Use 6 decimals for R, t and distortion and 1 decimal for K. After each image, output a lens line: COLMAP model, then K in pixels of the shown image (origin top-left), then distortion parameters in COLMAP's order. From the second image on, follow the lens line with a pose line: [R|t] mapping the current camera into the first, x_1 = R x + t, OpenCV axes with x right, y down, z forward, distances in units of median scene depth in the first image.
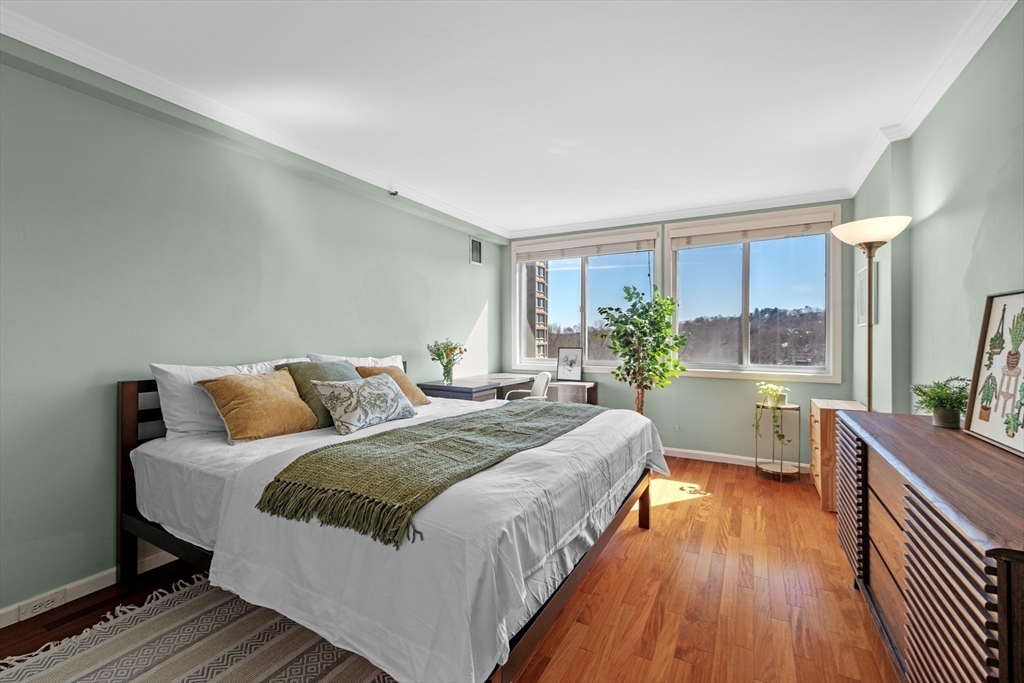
lens RADIAL K [[437.1, 0, 511.5], [0, 437.1, 331.2], [0, 0, 1]] dist [0.000005, -0.000094]
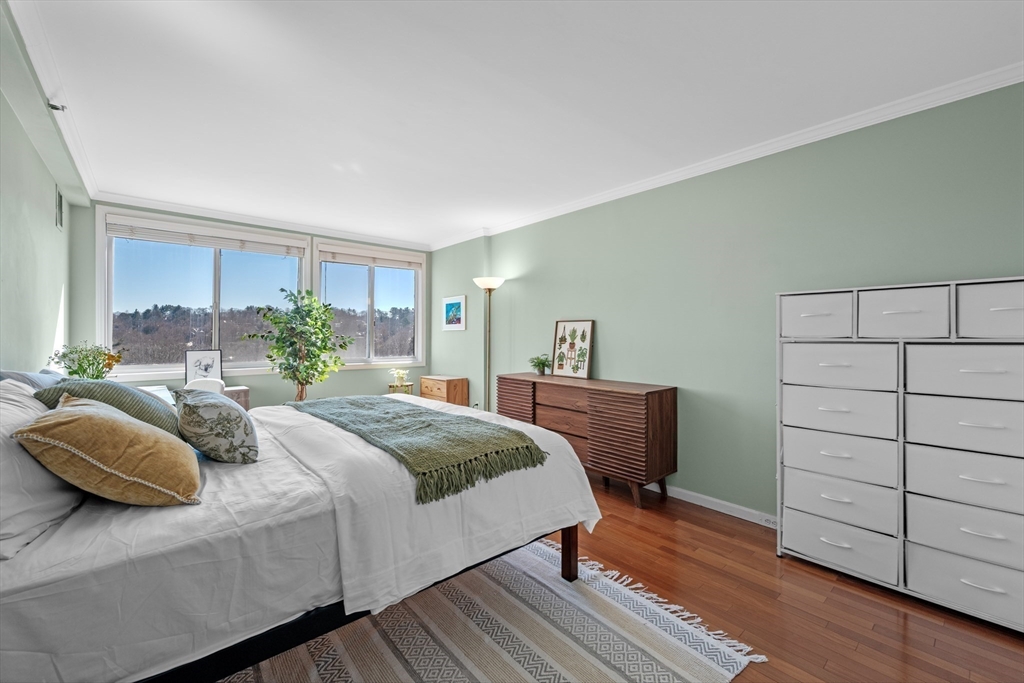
lens RADIAL K [[418.9, 0, 511.9], [0, 418.9, 333.8], [0, 0, 1]] dist [-0.000873, -0.000325]
pose [[0.337956, 0.003811, 0.941154, -0.539265], [-0.011427, 0.999935, 0.000055, -0.001778], [-0.941092, -0.010773, 0.337978, 0.169778]]
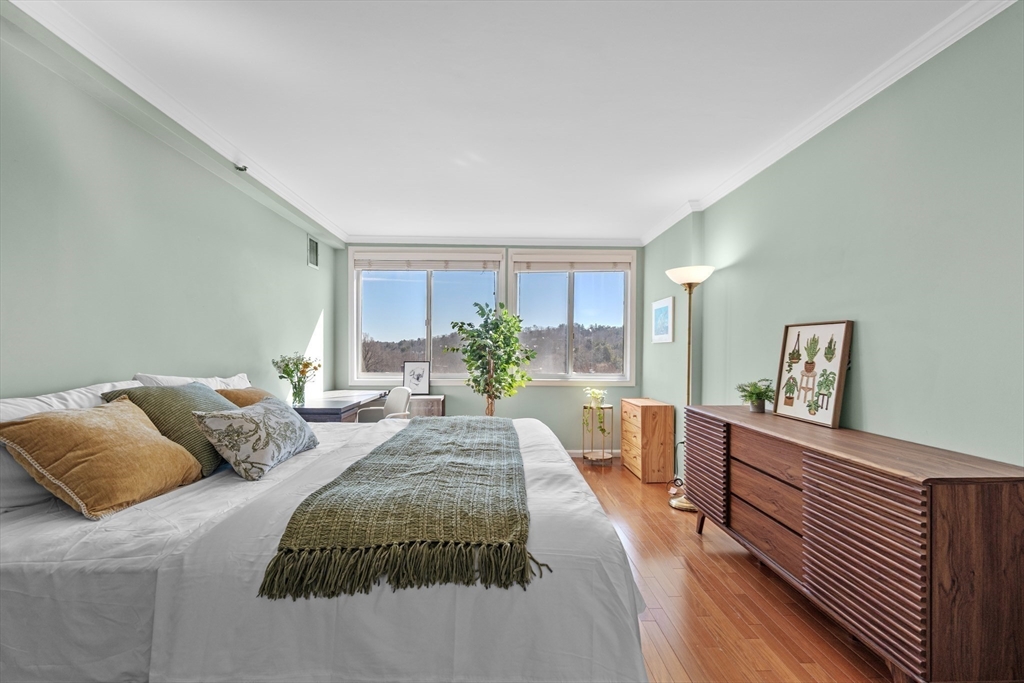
lens RADIAL K [[426.7, 0, 506.2], [0, 426.7, 350.1], [0, 0, 1]] dist [0.000152, -0.000266]
pose [[0.861745, 0.001935, 0.507339, -0.219692], [-0.009127, 0.999890, 0.011689, -0.001011], [-0.507260, -0.014703, 0.861667, 0.080046]]
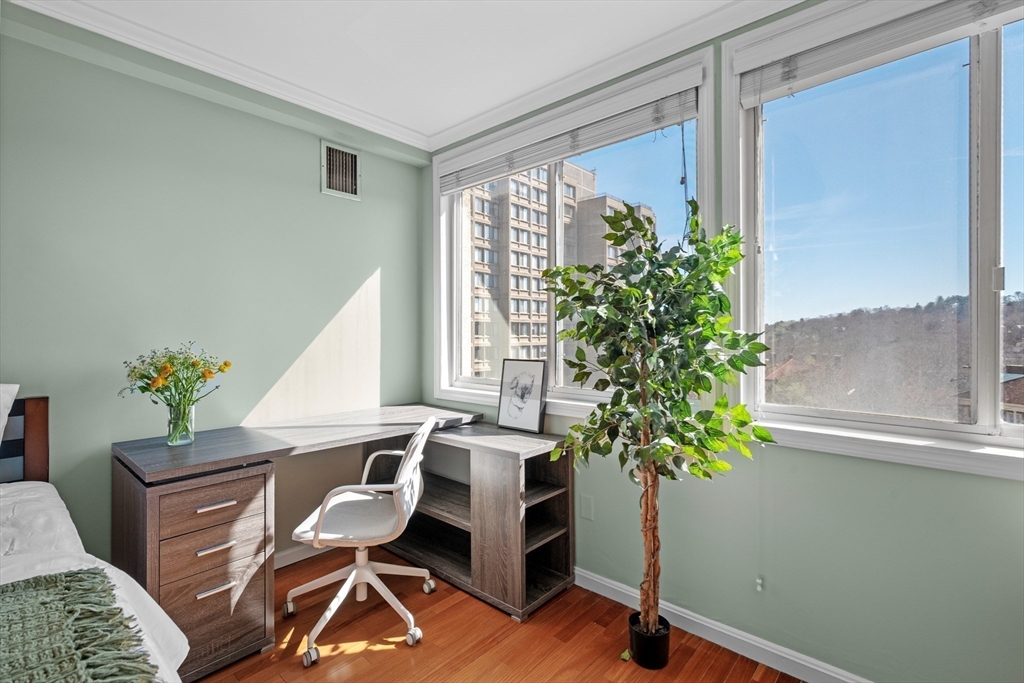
lens RADIAL K [[465.5, 0, 512.1], [0, 465.5, 328.3], [0, 0, 1]] dist [-0.002062, -0.000155]
pose [[0.973041, -0.005763, -0.230561, 0.290578], [0.006066, 0.999981, 0.000607, 0.004797], [0.230553, -0.001990, 0.973058, 0.617102]]
